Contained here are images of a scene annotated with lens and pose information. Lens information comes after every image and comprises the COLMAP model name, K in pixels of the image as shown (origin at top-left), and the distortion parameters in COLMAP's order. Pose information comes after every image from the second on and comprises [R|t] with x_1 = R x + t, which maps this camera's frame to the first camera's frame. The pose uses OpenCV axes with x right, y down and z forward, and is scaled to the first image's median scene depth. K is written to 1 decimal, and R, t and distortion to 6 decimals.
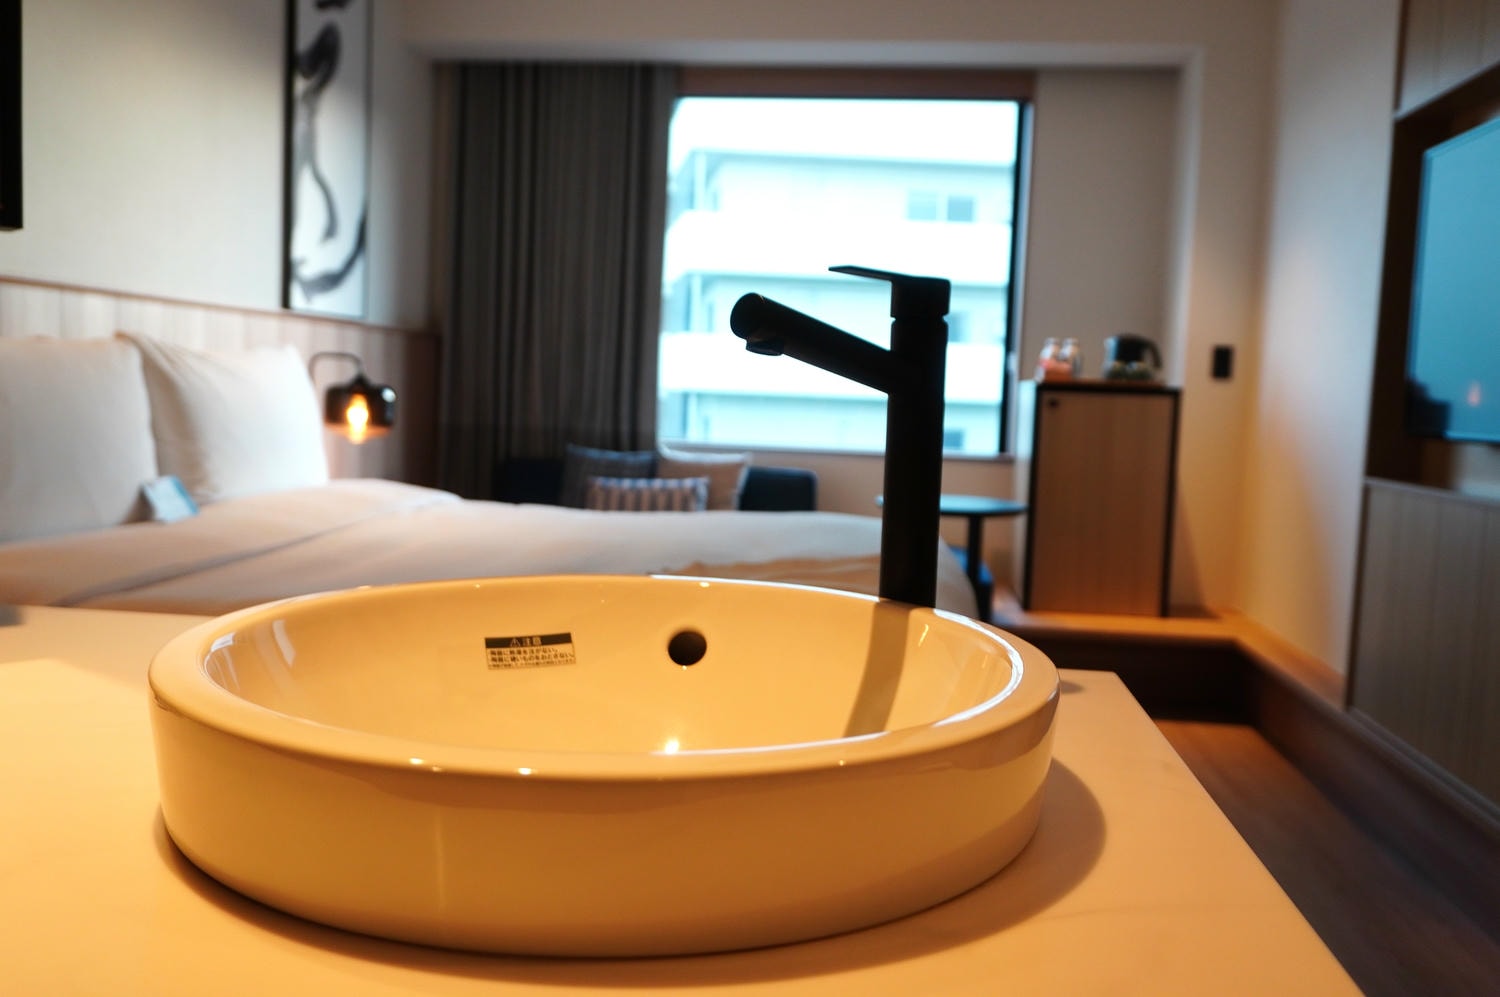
lens RADIAL K [[1228.5, 0, 750.0], [0, 1228.5, 498.5], [0, 0, 1]] dist [-0.018004, -0.001375]
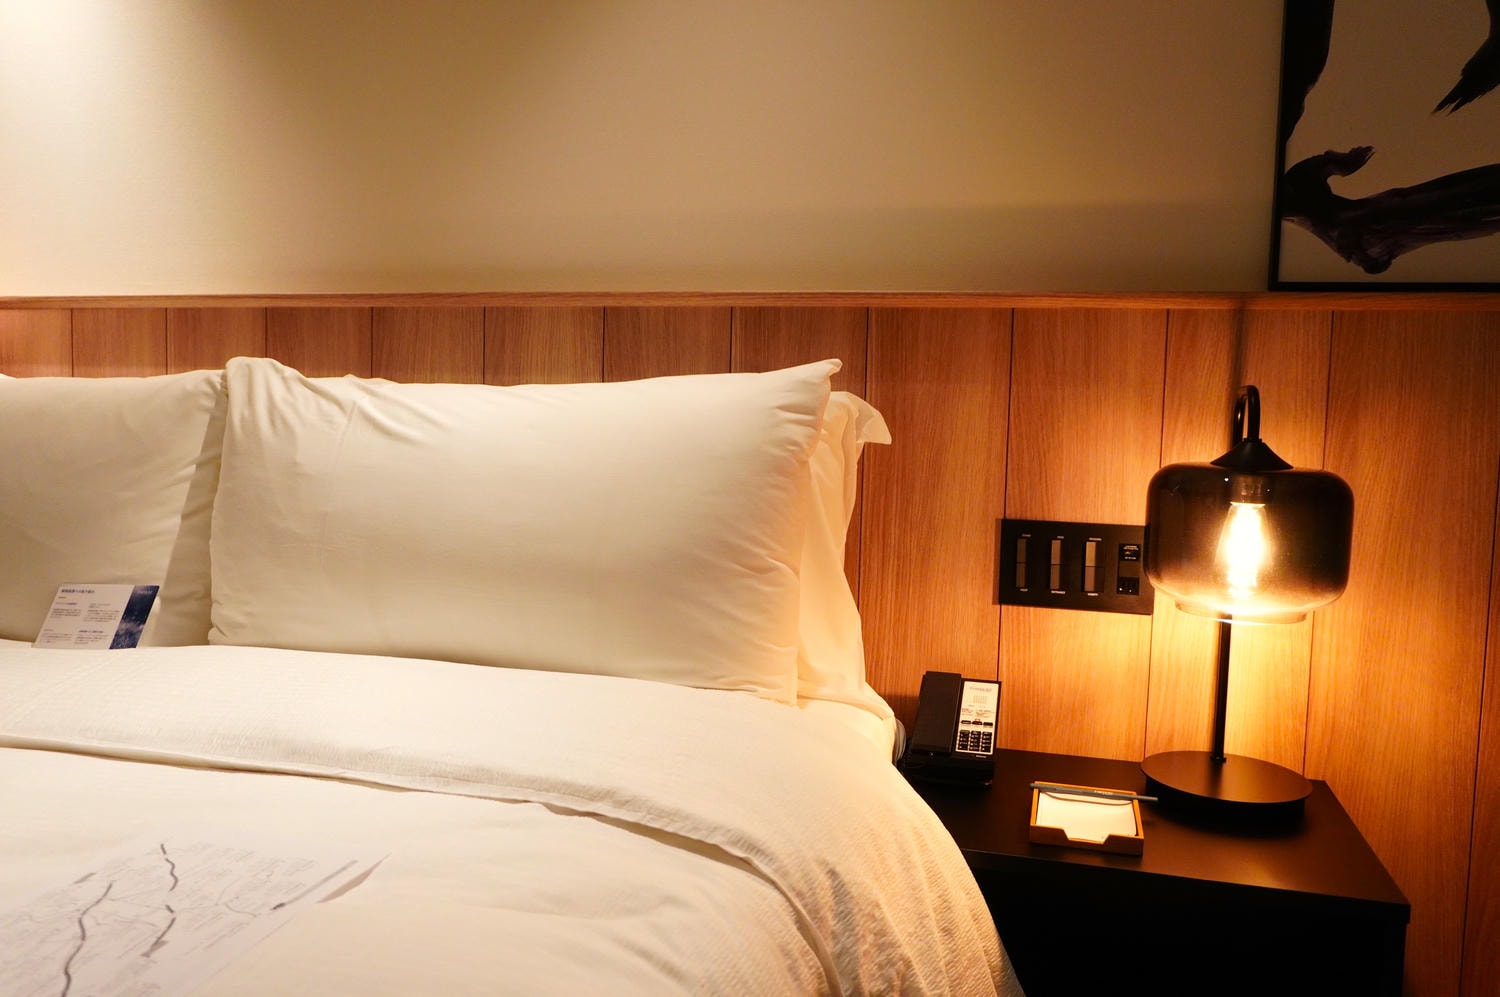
lens RADIAL K [[1139.7, 0, 755.9], [0, 1139.7, 499.7], [0, 0, 1]] dist [-0.011709, -0.001652]
pose [[-0.148243, 0.033584, -0.988381, 0.030240], [-0.116544, 0.991866, 0.051182, -0.075879], [0.982060, 0.122777, -0.143123, 0.824542]]
